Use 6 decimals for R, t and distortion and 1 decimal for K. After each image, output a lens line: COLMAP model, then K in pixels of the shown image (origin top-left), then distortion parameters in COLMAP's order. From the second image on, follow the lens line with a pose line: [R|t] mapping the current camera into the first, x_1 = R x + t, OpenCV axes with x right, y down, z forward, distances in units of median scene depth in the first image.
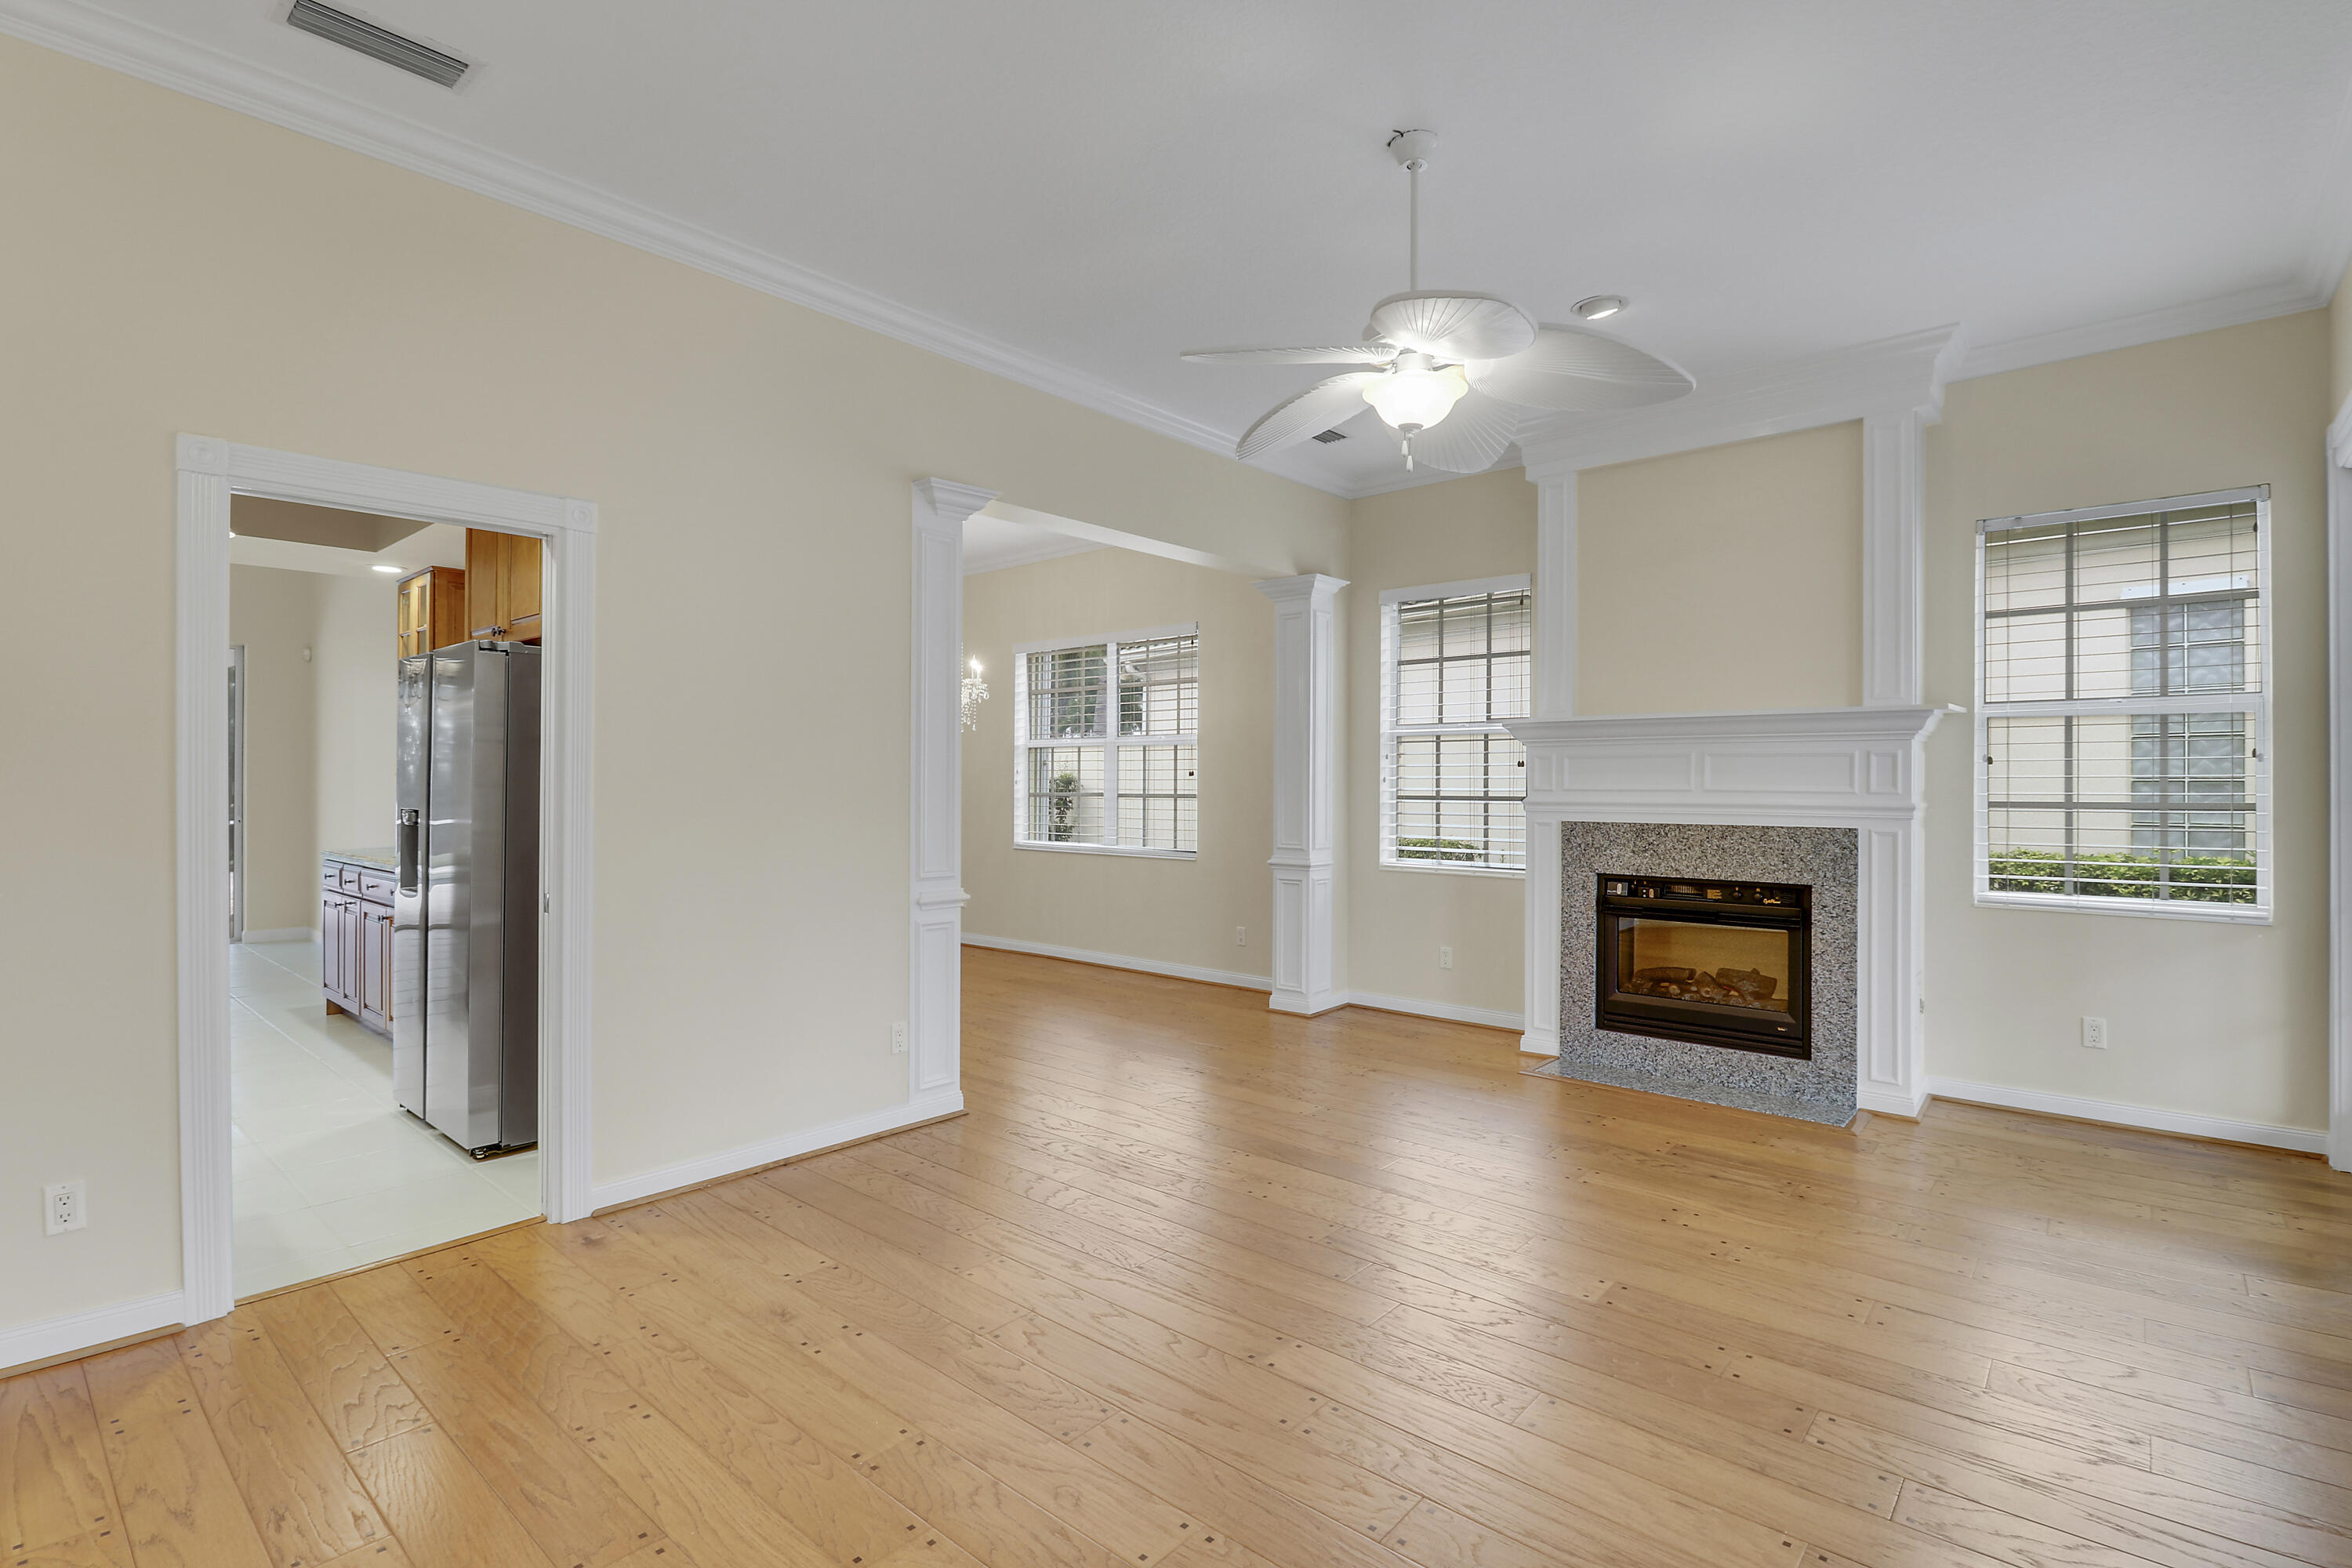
lens RADIAL K [[1112.6, 0, 1184.6], [0, 1112.6, 779.3], [0, 0, 1]] dist [-0.000591, -0.000583]
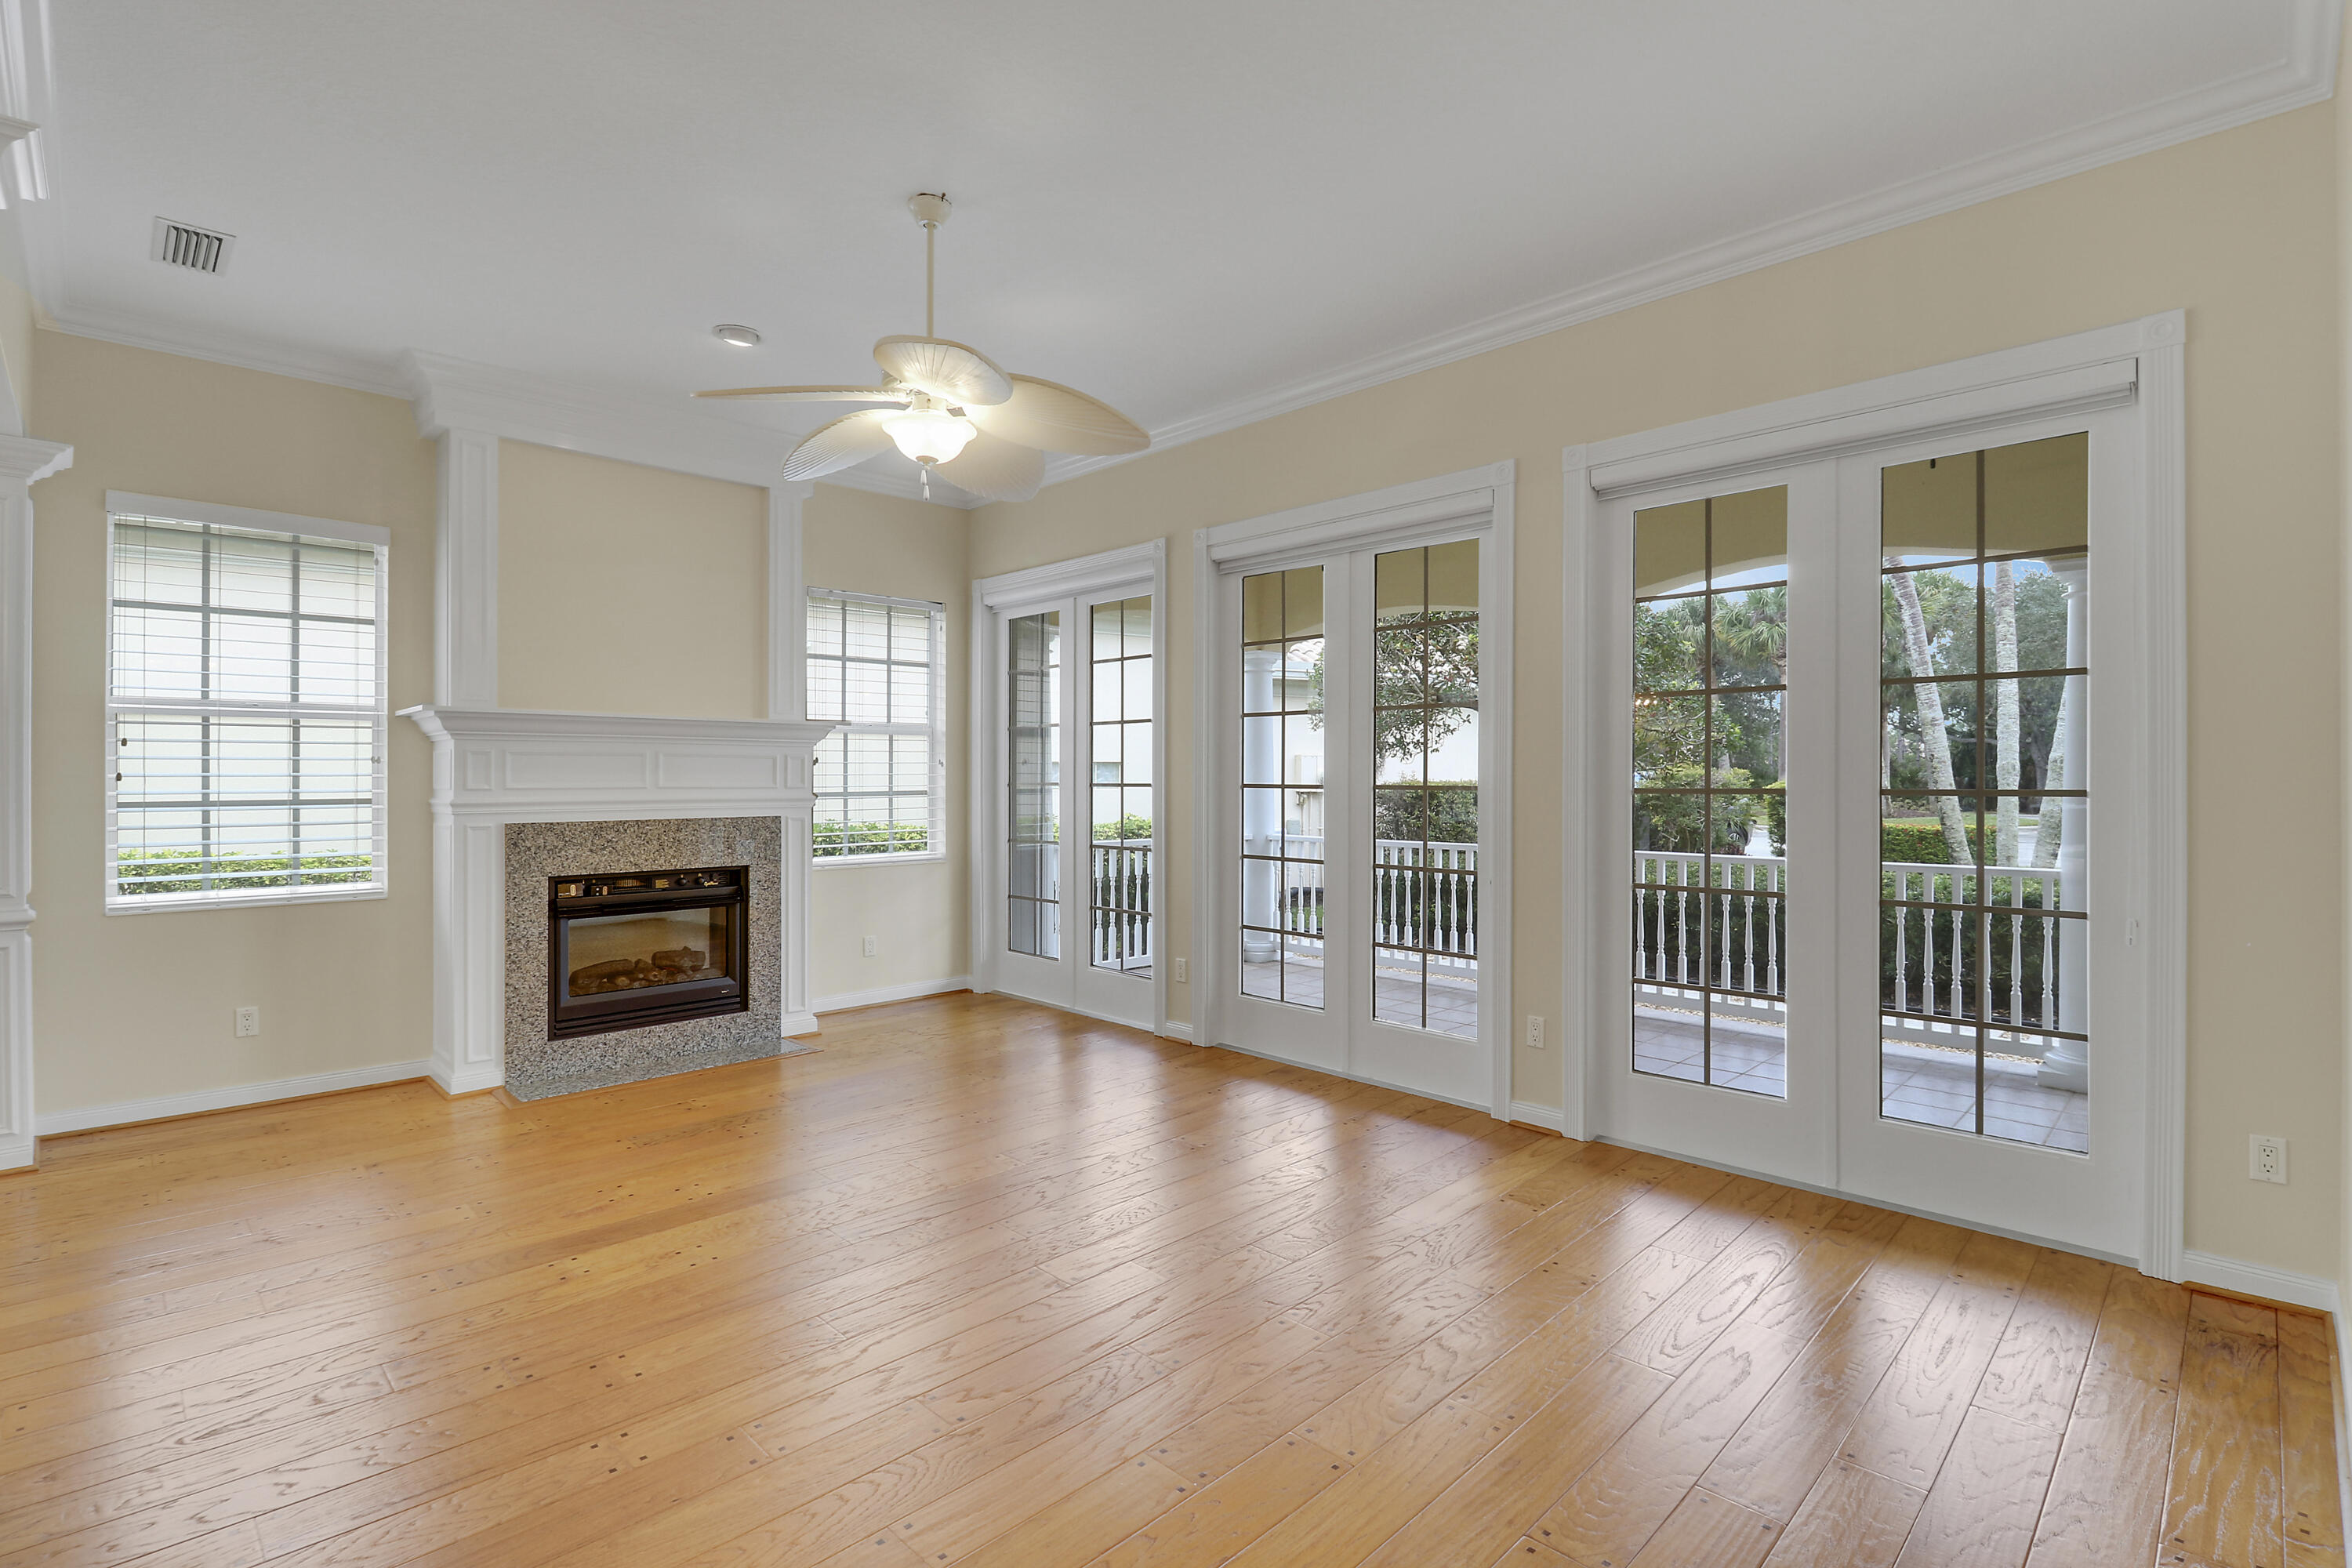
lens RADIAL K [[1112.6, 0, 1176.4], [0, 1112.6, 775.4], [0, 0, 1]] dist [-0.000591, -0.000583]
pose [[0.070572, 0.000339, 0.997507, -0.564276], [0.001263, 0.999999, -0.000429, -0.000340], [-0.997506, 0.001290, 0.070571, 0.424746]]
